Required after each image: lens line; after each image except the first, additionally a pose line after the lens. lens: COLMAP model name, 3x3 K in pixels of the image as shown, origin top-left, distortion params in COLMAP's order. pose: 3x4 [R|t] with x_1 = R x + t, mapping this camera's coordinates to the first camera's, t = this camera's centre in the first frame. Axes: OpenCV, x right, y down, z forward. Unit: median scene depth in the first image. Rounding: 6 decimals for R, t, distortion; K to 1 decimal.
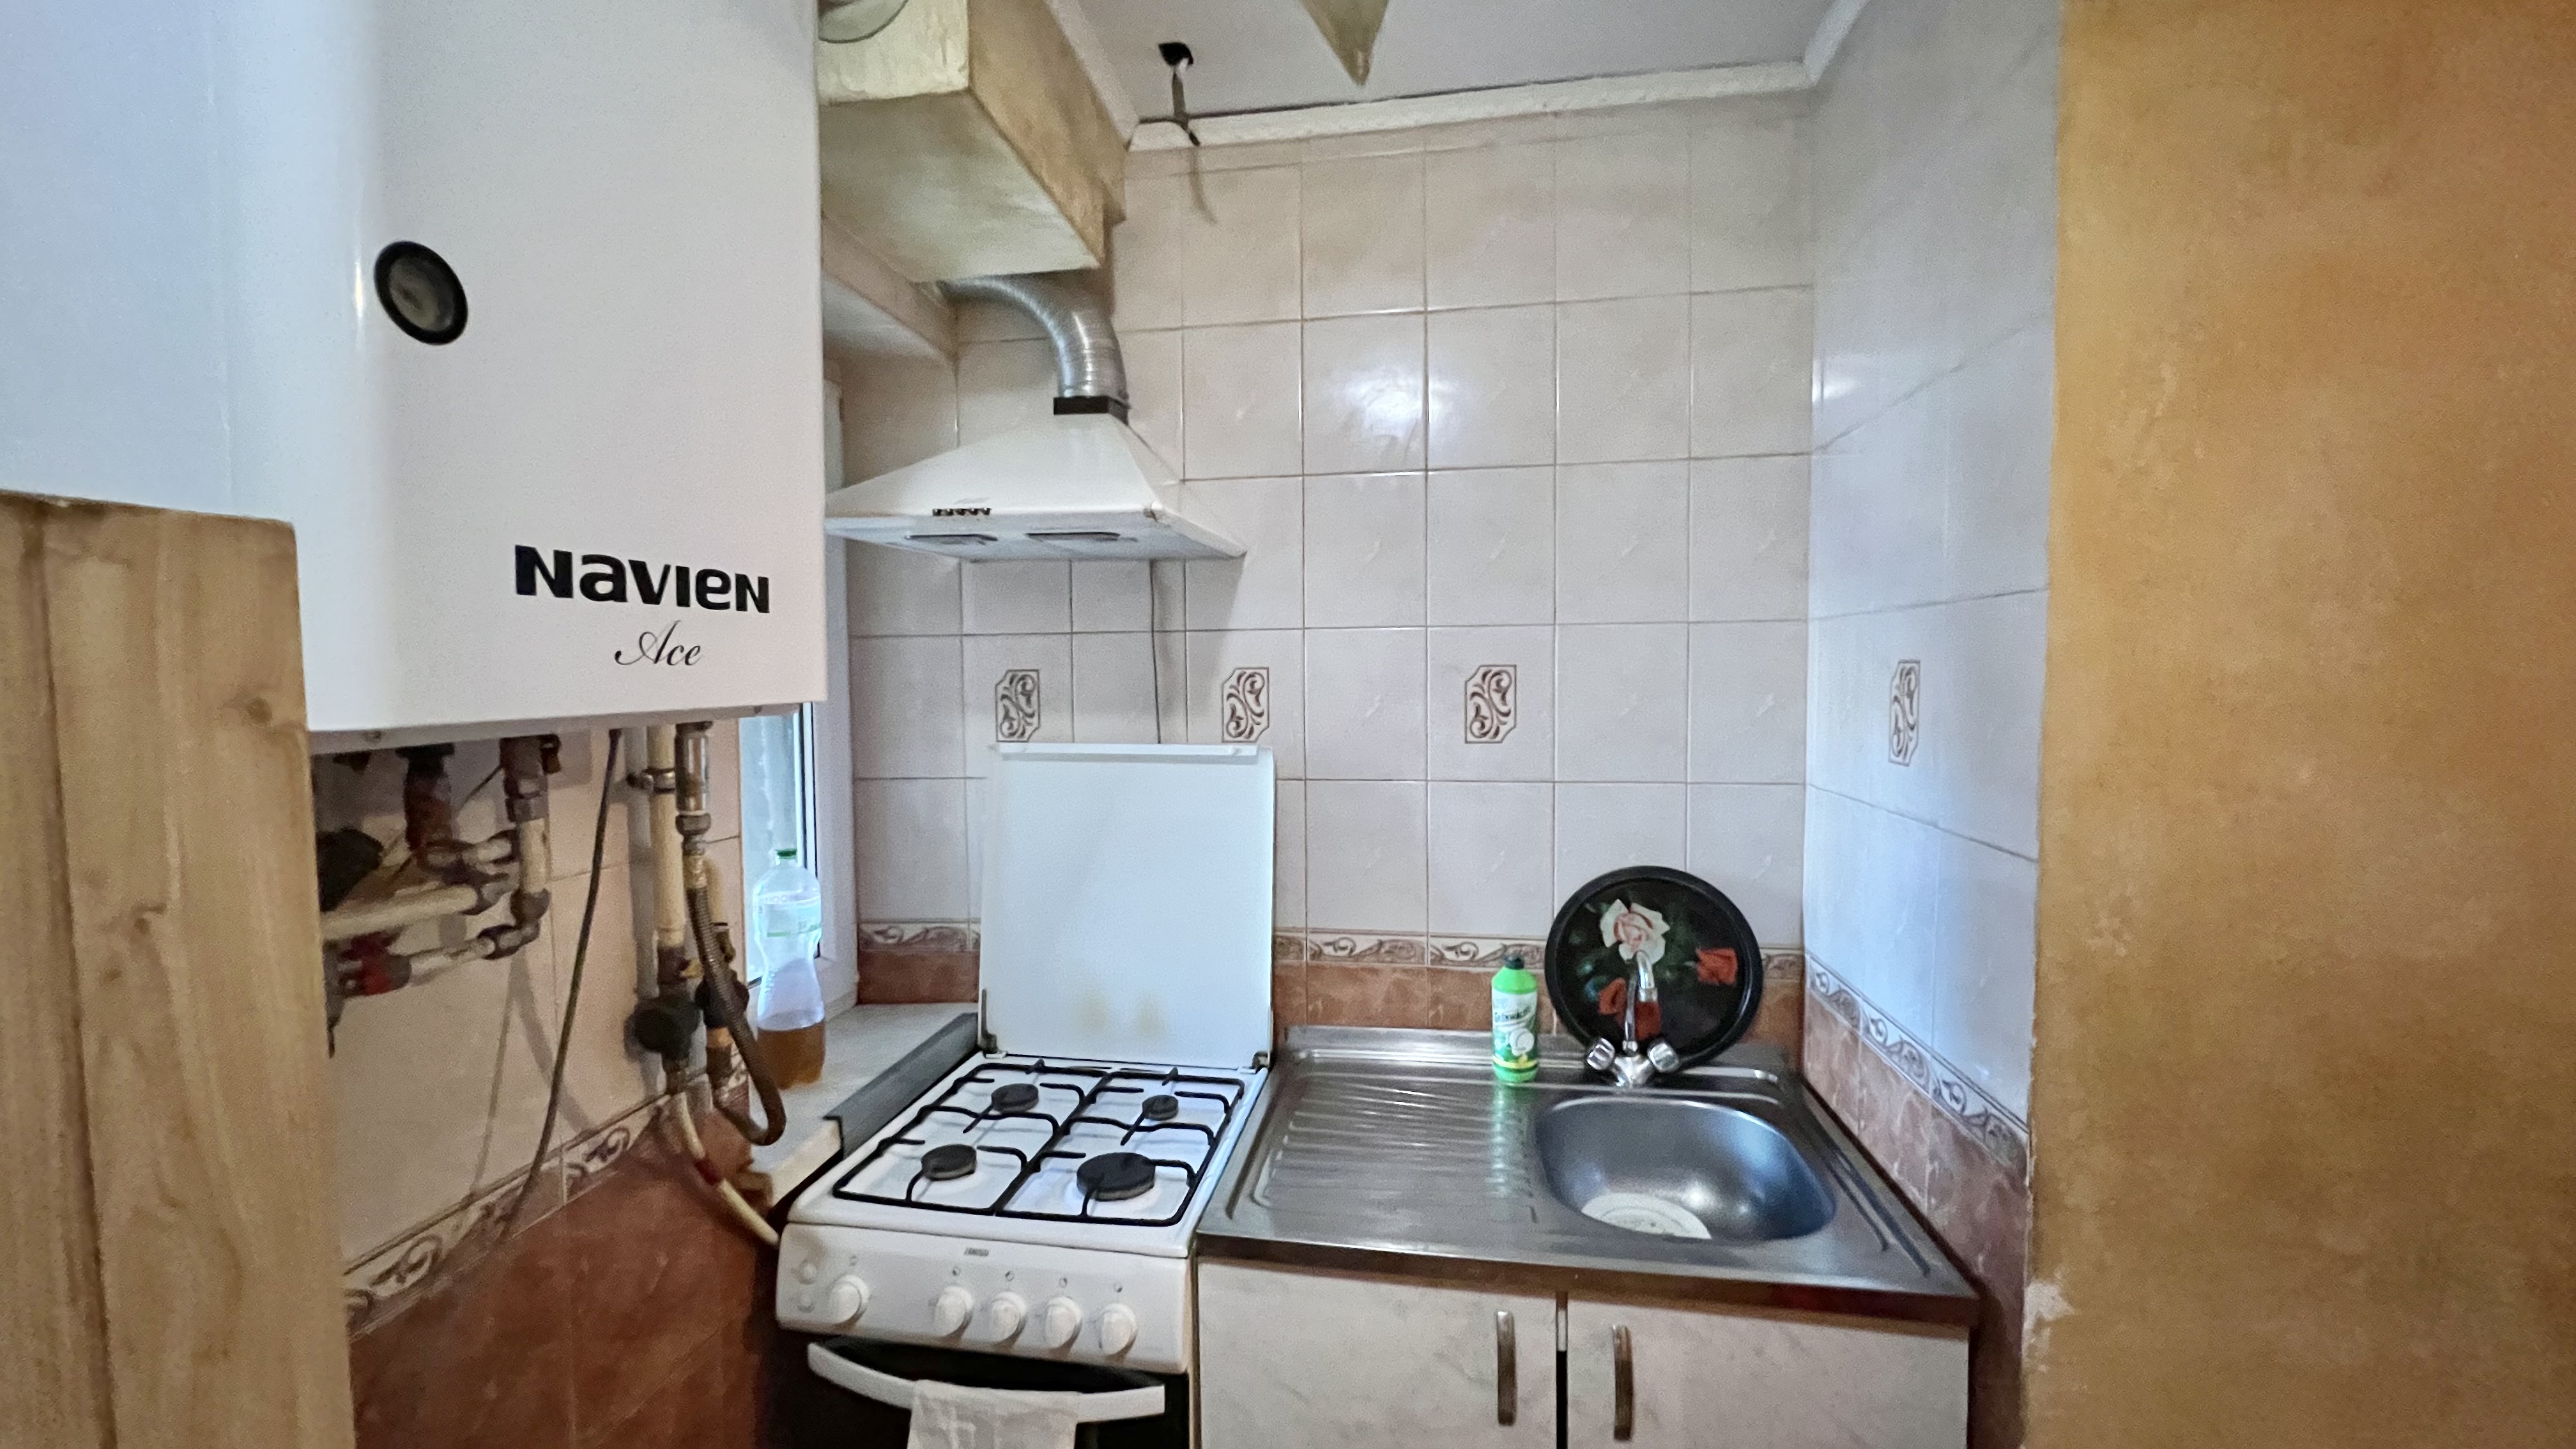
lens RADIAL K [[1038.2, 0, 1277.9], [0, 1038.2, 718.7], [0, 0, 1]] dist [0.001137, 0.000641]
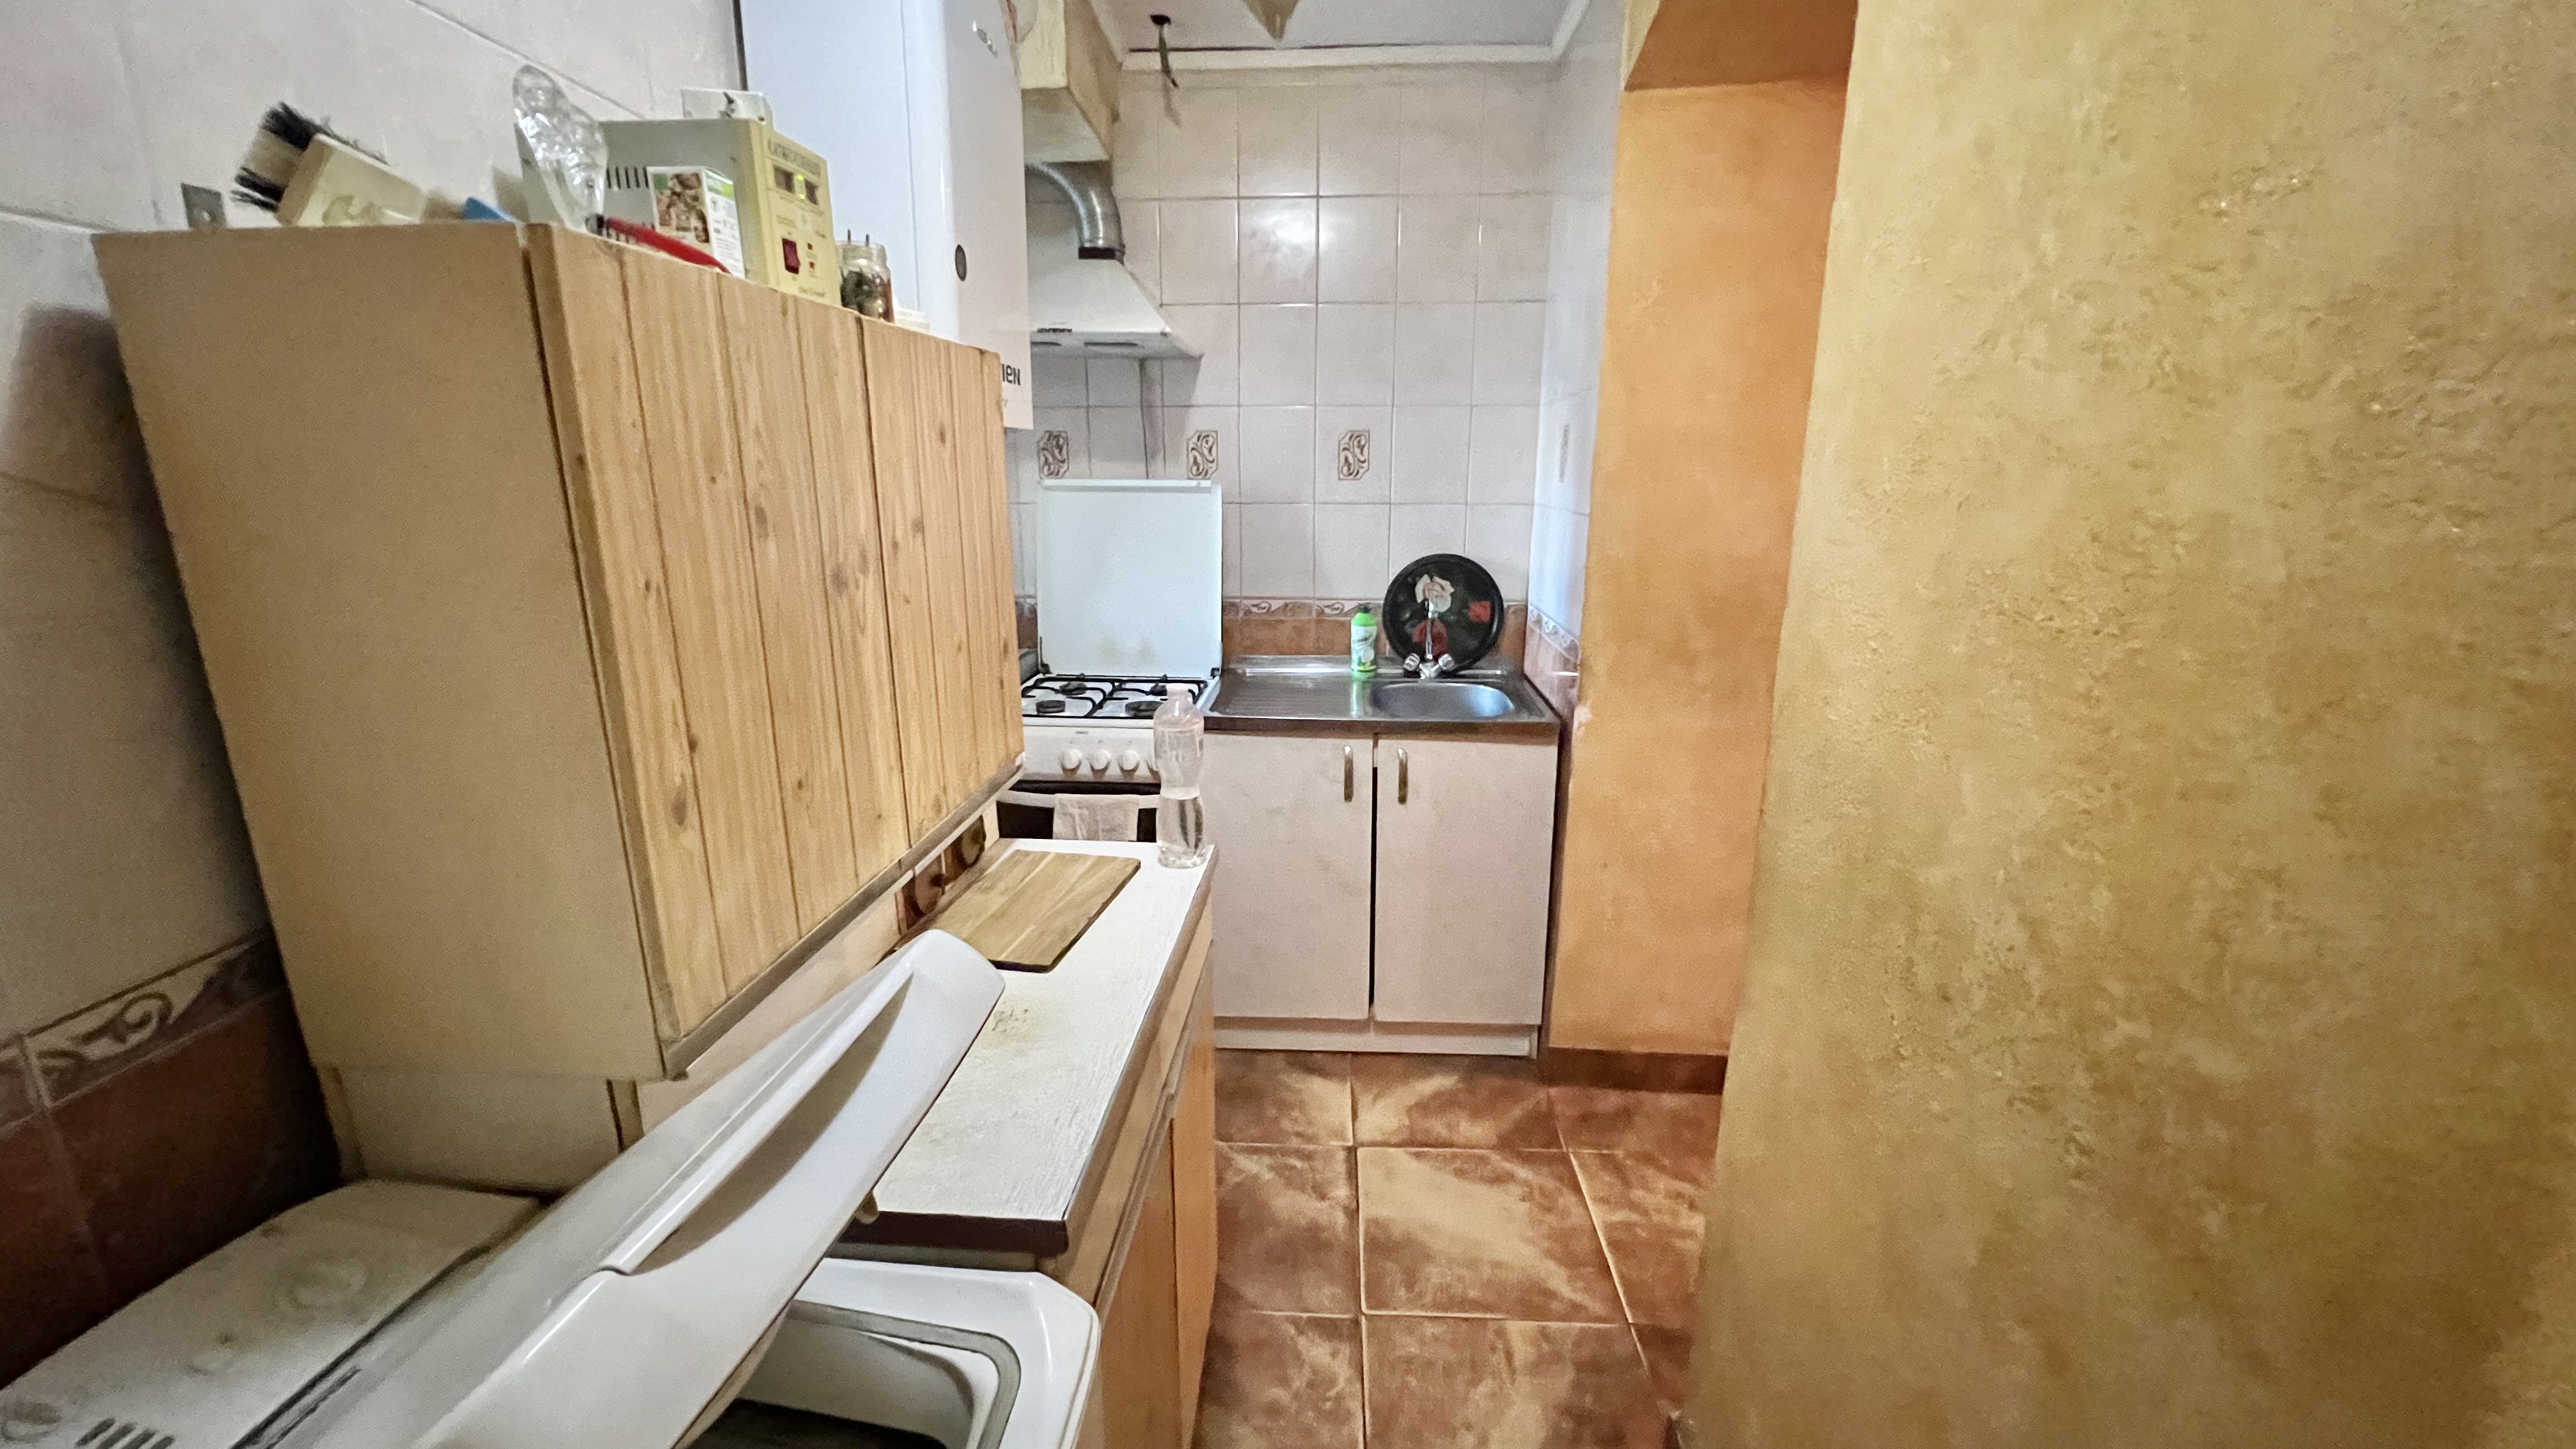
lens RADIAL K [[1038.2, 0, 1277.9], [0, 1038.2, 718.7], [0, 0, 1]] dist [0.001137, 0.000641]
pose [[0.994642, -0.014639, 0.102340, -0.091158], [-0.004857, 0.982214, 0.187703, 0.089912], [-0.103267, -0.187195, 0.976880, -0.686047]]
